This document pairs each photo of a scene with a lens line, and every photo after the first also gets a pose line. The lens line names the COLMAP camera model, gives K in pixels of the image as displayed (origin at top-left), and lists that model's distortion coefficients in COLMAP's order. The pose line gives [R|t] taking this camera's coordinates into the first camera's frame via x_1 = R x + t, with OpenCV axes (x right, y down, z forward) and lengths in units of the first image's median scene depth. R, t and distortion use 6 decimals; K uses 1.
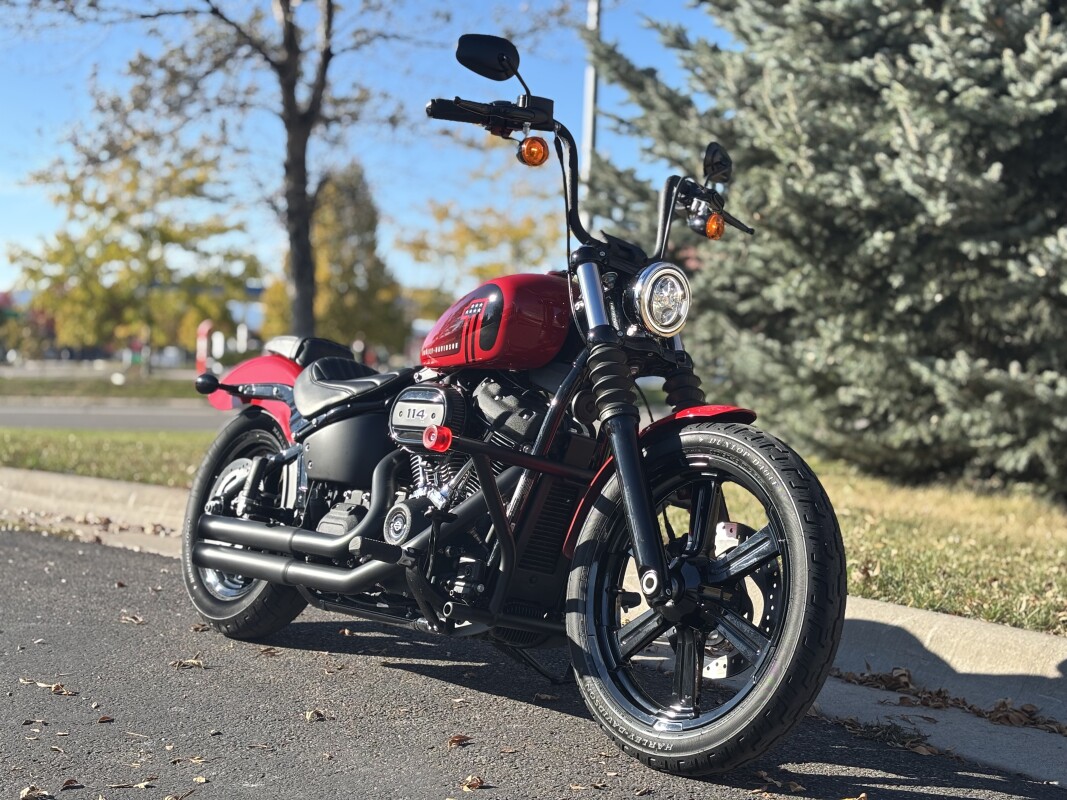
lens RADIAL K [[1620.8, 0, 532.7], [0, 1620.8, 392.3], [0, 0, 1]] dist [0.090795, 0.000000]
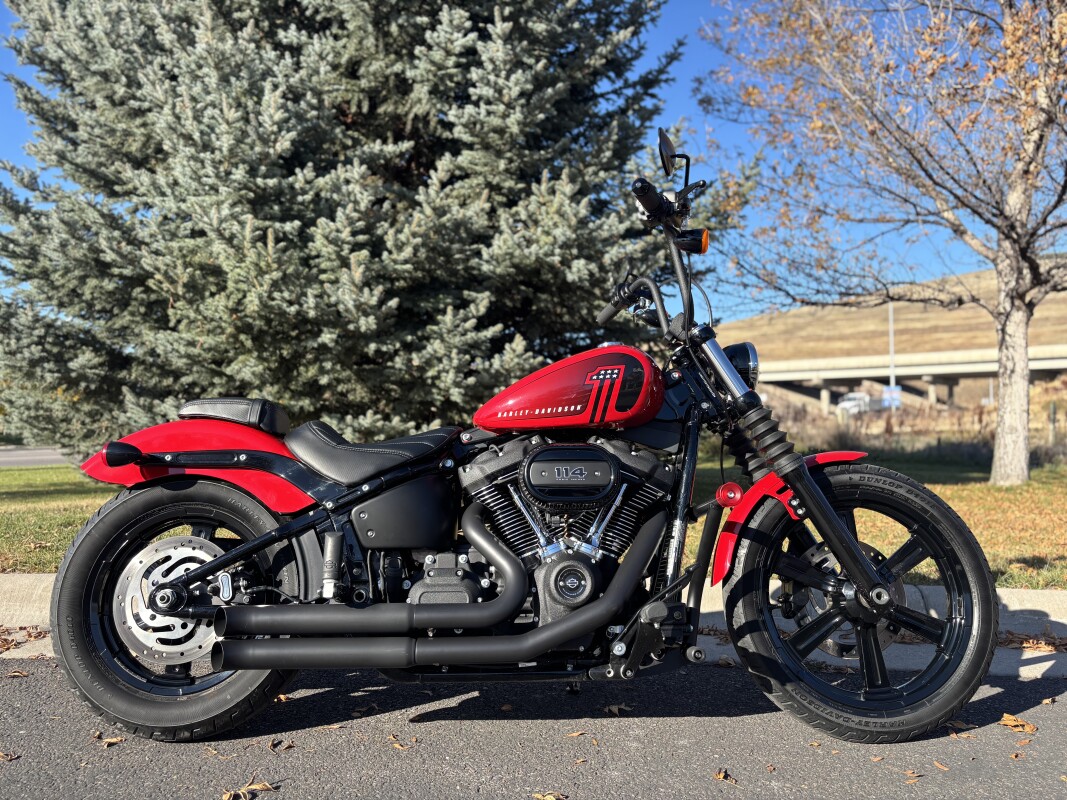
lens RADIAL K [[807.3, 0, 536.3], [0, 807.3, 409.0], [0, 0, 1]] dist [0.033920, -0.012417]
pose [[0.625294, -0.007156, 0.780357, -0.250950], [0.027756, 0.999529, -0.013075, -0.011008], [-0.779896, 0.029835, 0.625198, 0.351425]]
